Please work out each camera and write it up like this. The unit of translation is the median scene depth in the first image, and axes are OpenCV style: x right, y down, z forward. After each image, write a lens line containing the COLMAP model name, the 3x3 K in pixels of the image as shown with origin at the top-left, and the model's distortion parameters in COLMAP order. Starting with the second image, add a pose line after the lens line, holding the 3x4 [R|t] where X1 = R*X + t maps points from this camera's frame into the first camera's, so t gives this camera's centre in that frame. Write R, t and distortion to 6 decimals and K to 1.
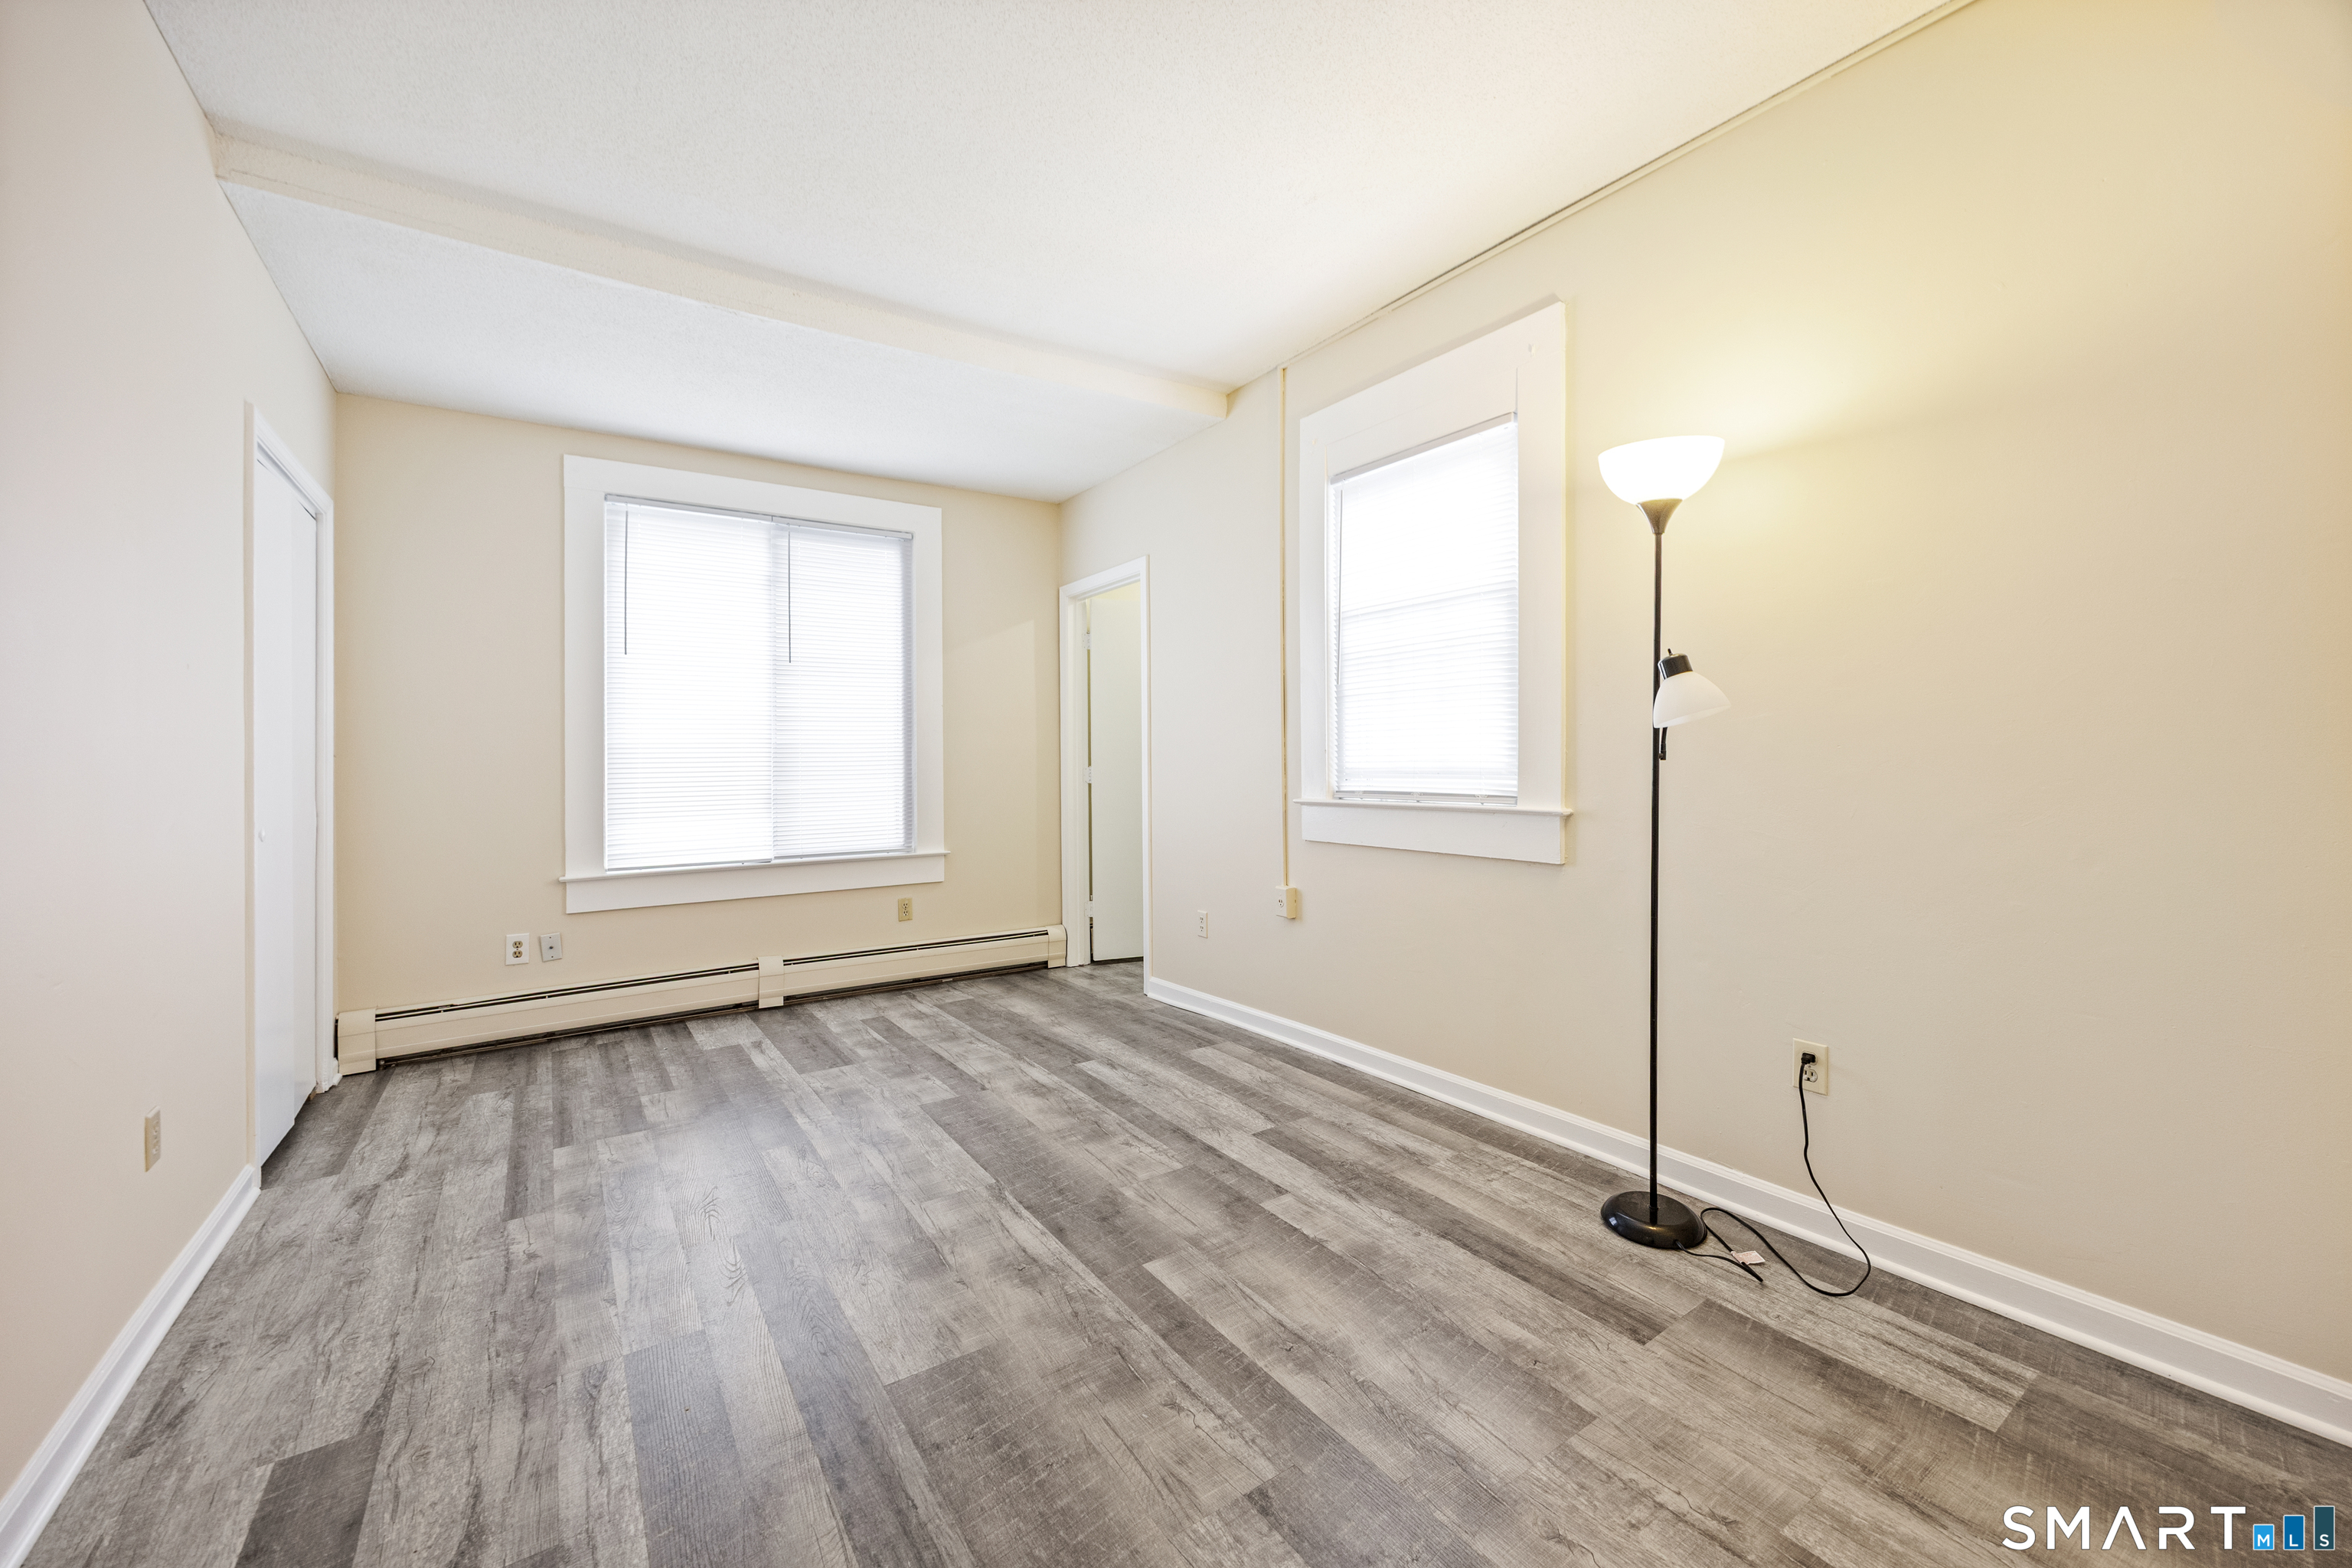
lens RADIAL K [[953.6, 0, 1195.0], [0, 953.6, 739.7], [0, 0, 1]] dist [0.004944, 0.000383]
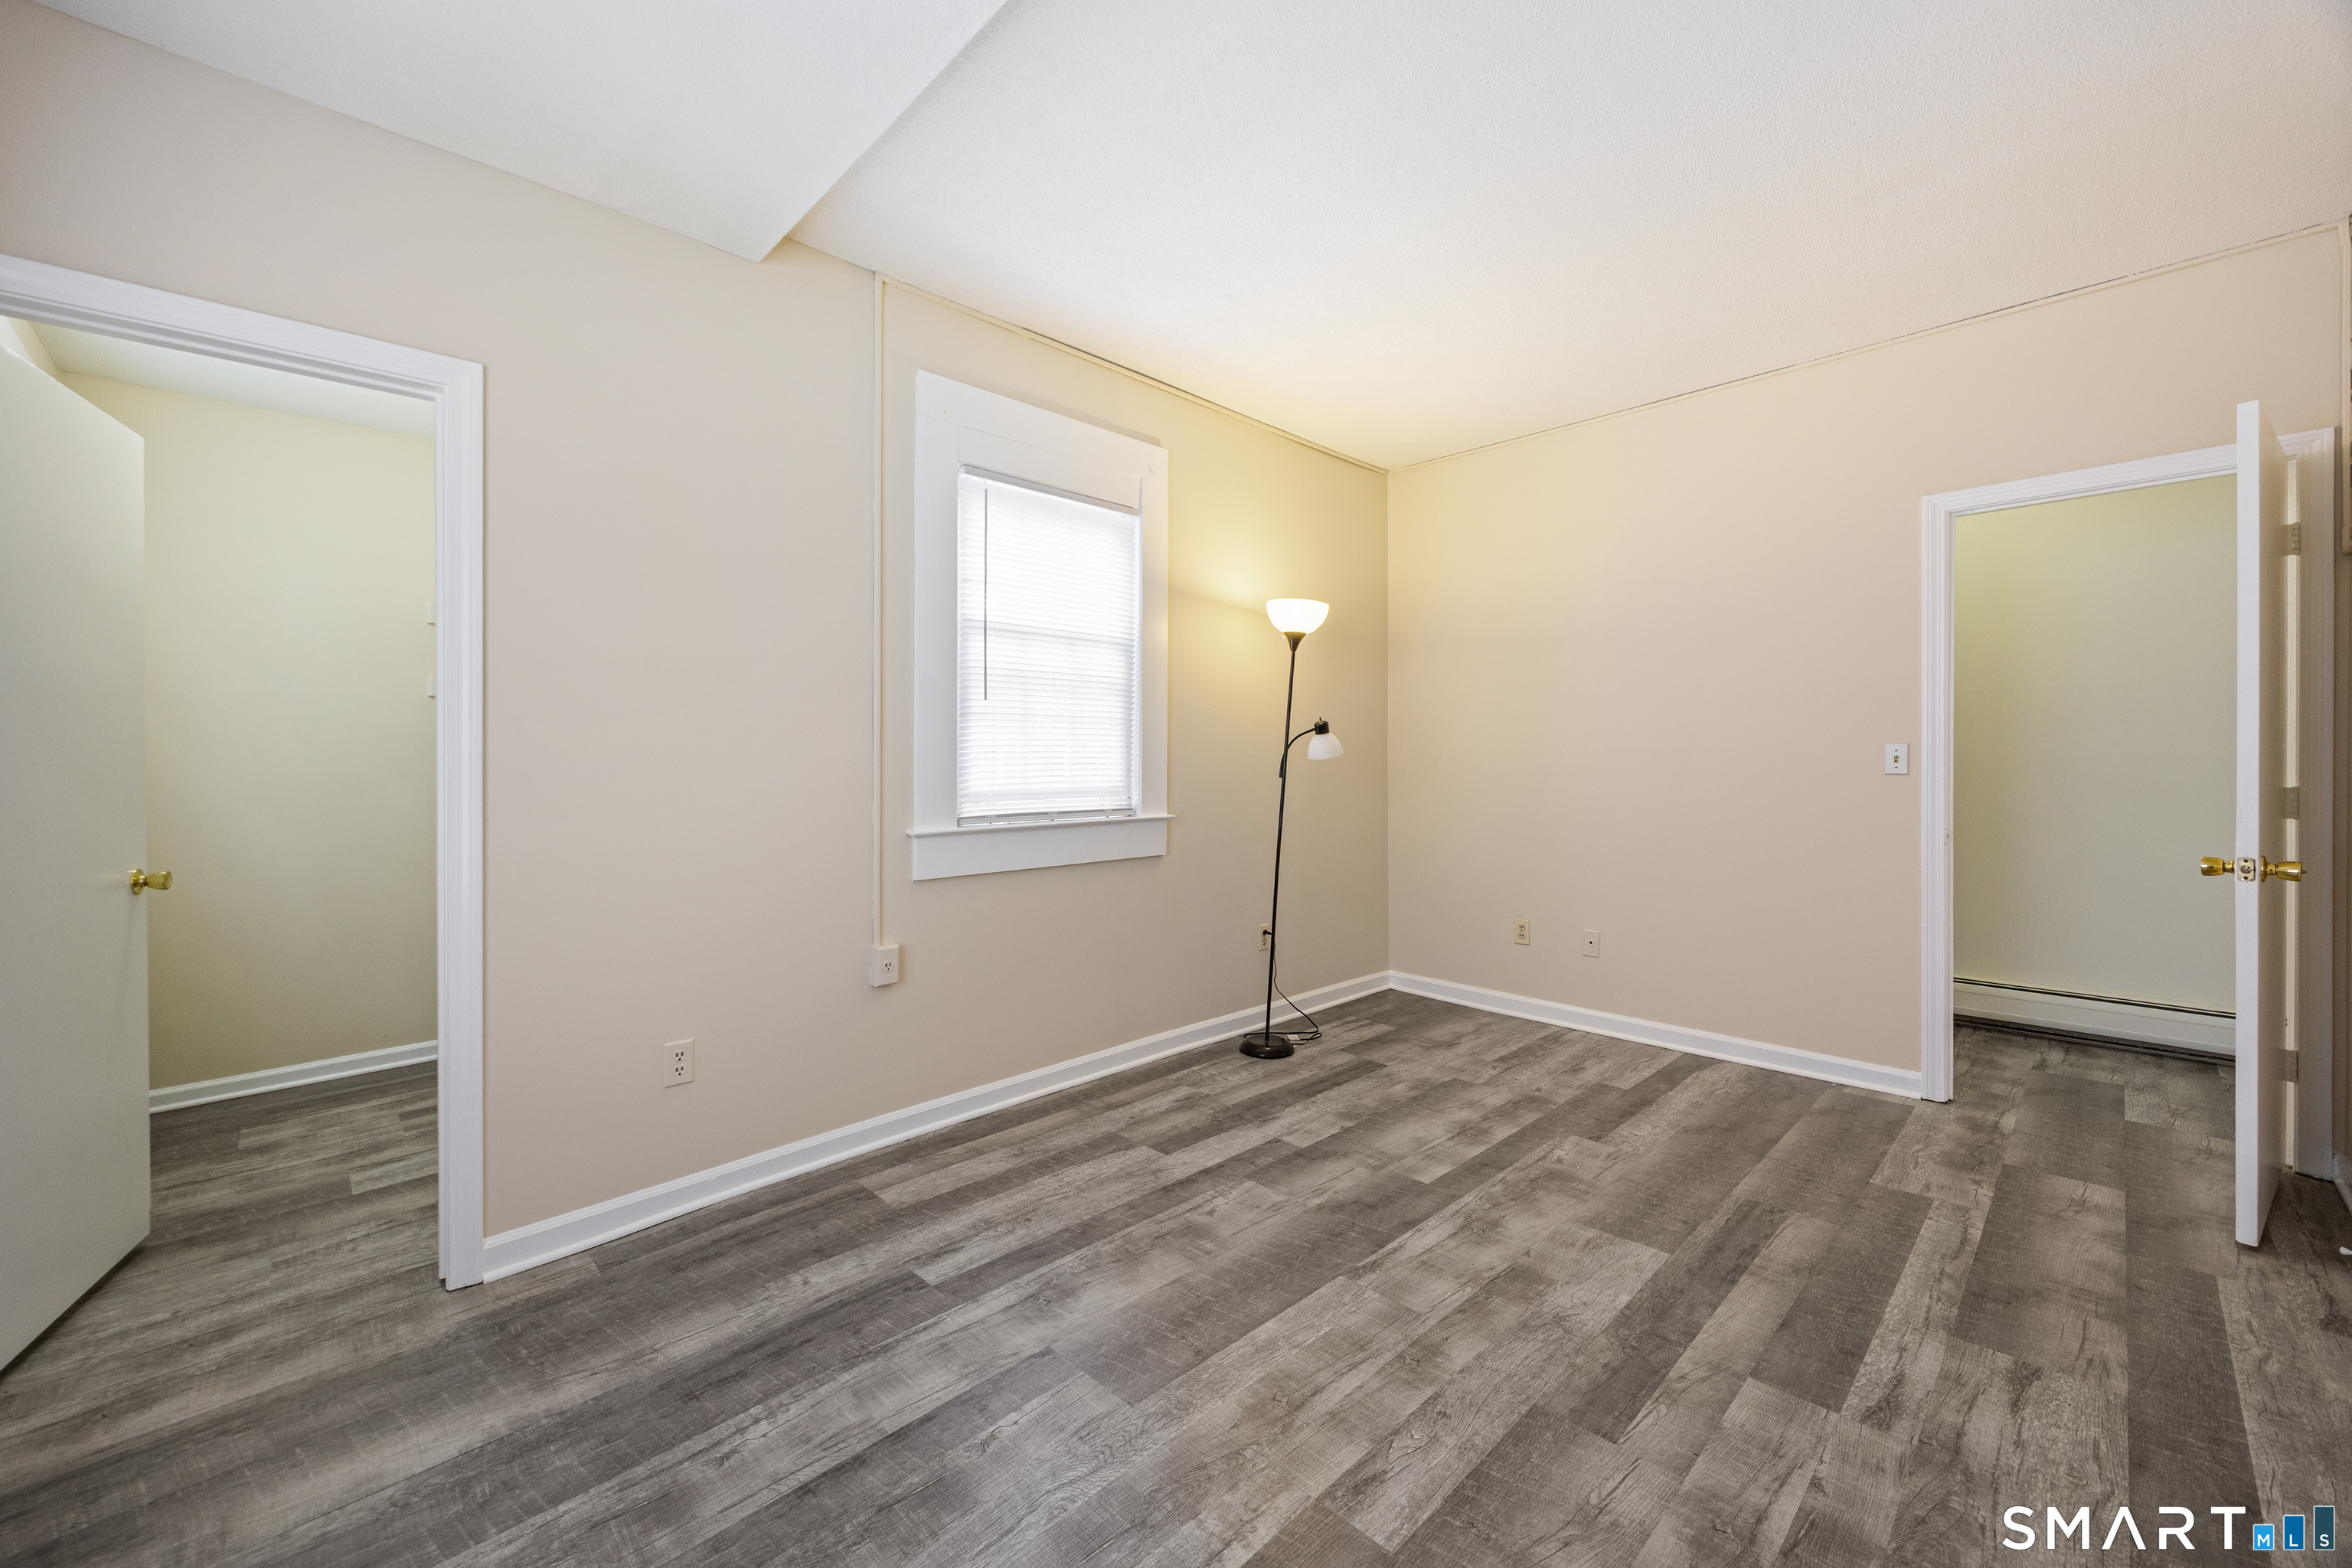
lens RADIAL K [[904.9, 0, 1176.0], [0, 904.9, 784.0], [0, 0, 1]] dist [0.002957, 0.000238]
pose [[-0.169224, 0.001490, 0.985577, -0.939980], [-0.003771, 0.999991, -0.002159, 0.030729], [-0.985570, -0.004082, -0.169216, 1.238802]]
